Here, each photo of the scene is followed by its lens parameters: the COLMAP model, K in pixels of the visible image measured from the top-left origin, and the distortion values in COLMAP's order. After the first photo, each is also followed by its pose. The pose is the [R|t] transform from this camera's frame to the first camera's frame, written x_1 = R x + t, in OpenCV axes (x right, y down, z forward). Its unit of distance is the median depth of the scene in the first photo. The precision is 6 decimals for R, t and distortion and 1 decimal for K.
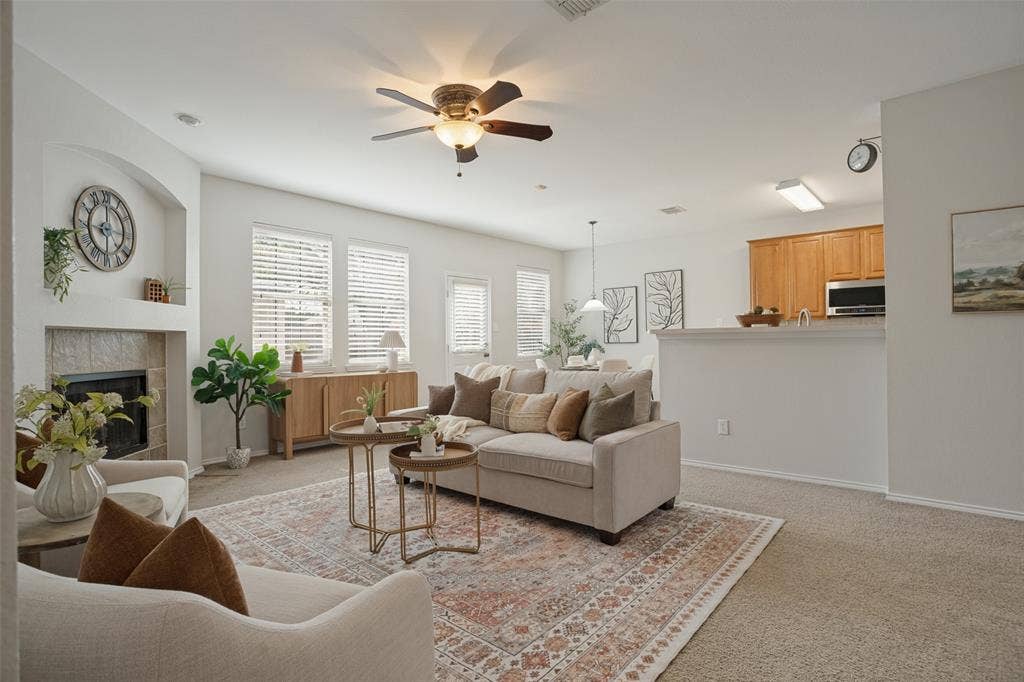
lens RADIAL K [[498.7, 0, 512.0], [0, 498.7, 341.0], [0, 0, 1]] dist [-0.073523, 0.029577]
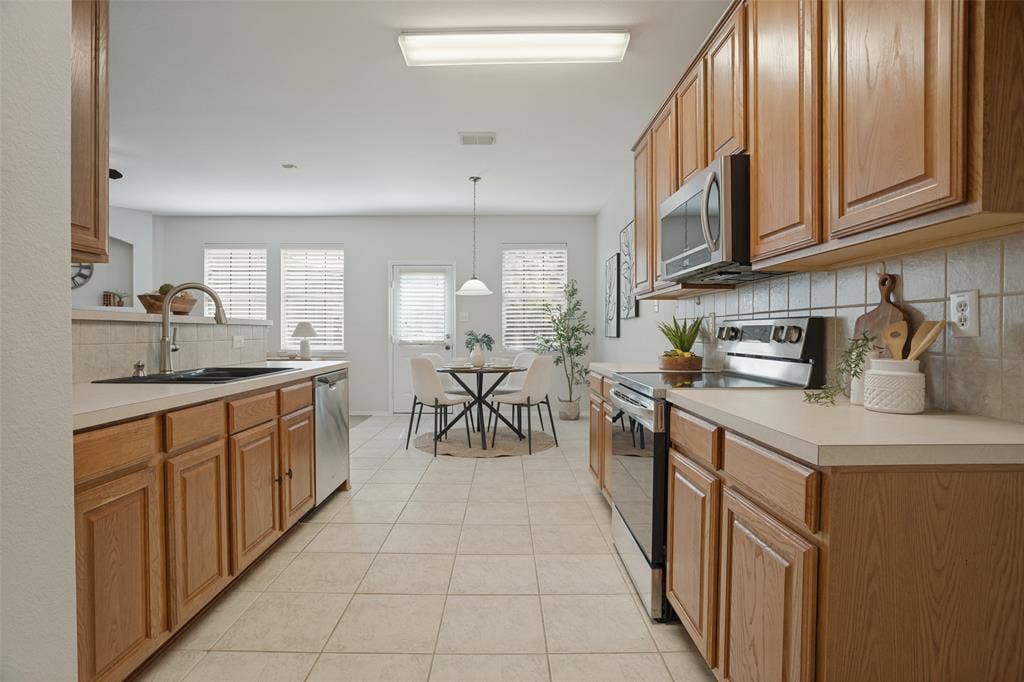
lens RADIAL K [[498.7, 0, 512.0], [0, 498.7, 341.0], [0, 0, 1]] dist [-0.073523, 0.029577]
pose [[0.665472, 0.024261, -0.746028, 1.279757], [-0.009262, 0.999663, 0.024248, -0.012861], [0.746365, -0.009226, 0.665473, 0.873420]]
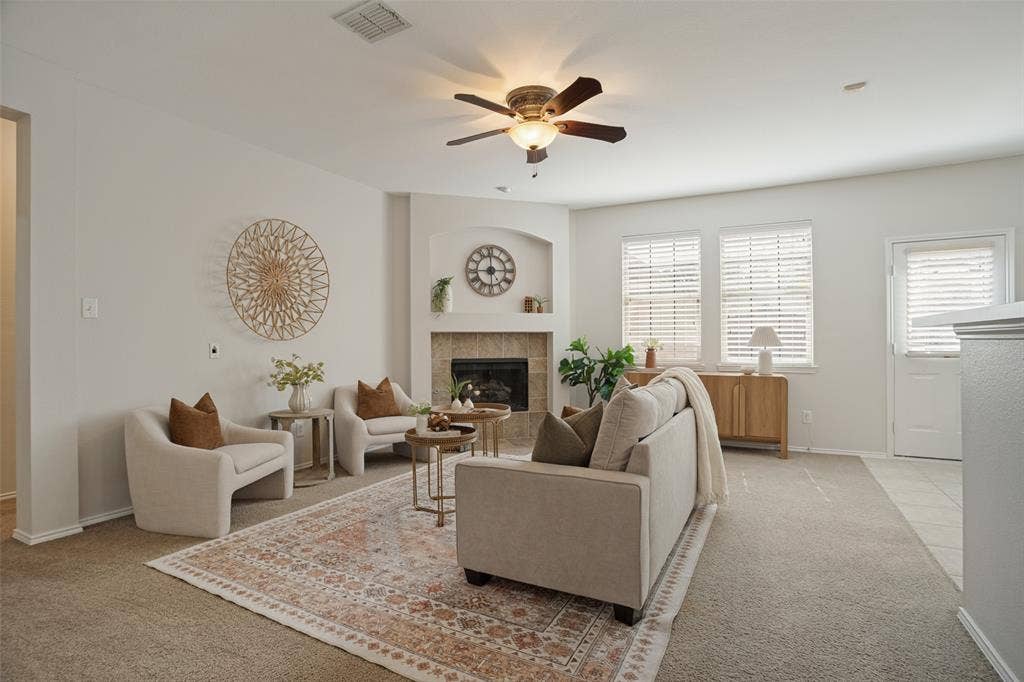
lens RADIAL K [[498.7, 0, 512.0], [0, 498.7, 341.0], [0, 0, 1]] dist [-0.073523, 0.029577]
pose [[0.216320, 0.008016, -0.976290, 0.679479], [0.003573, 0.999953, 0.009002, -0.007068], [0.976316, -0.005436, 0.216281, 0.577496]]
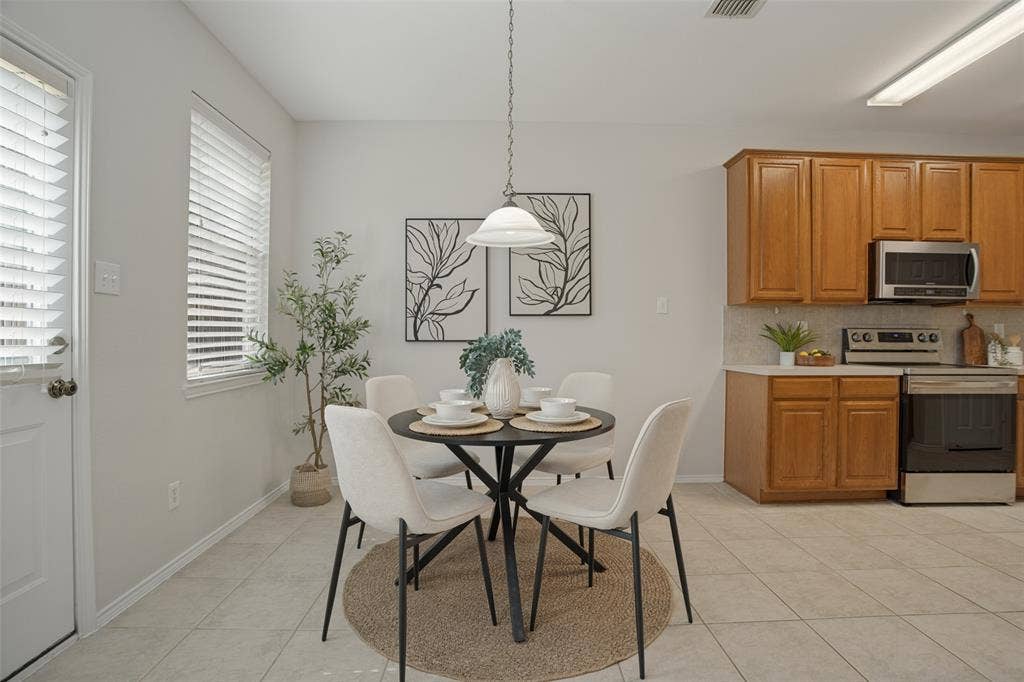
lens RADIAL K [[498.7, 0, 512.0], [0, 498.7, 341.0], [0, 0, 1]] dist [-0.073523, 0.029577]
pose [[0.737637, 0.009194, 0.675135, -0.085060], [-0.012771, 0.999918, 0.000337, 0.005487], [-0.675077, -0.008871, 0.737694, 1.252803]]
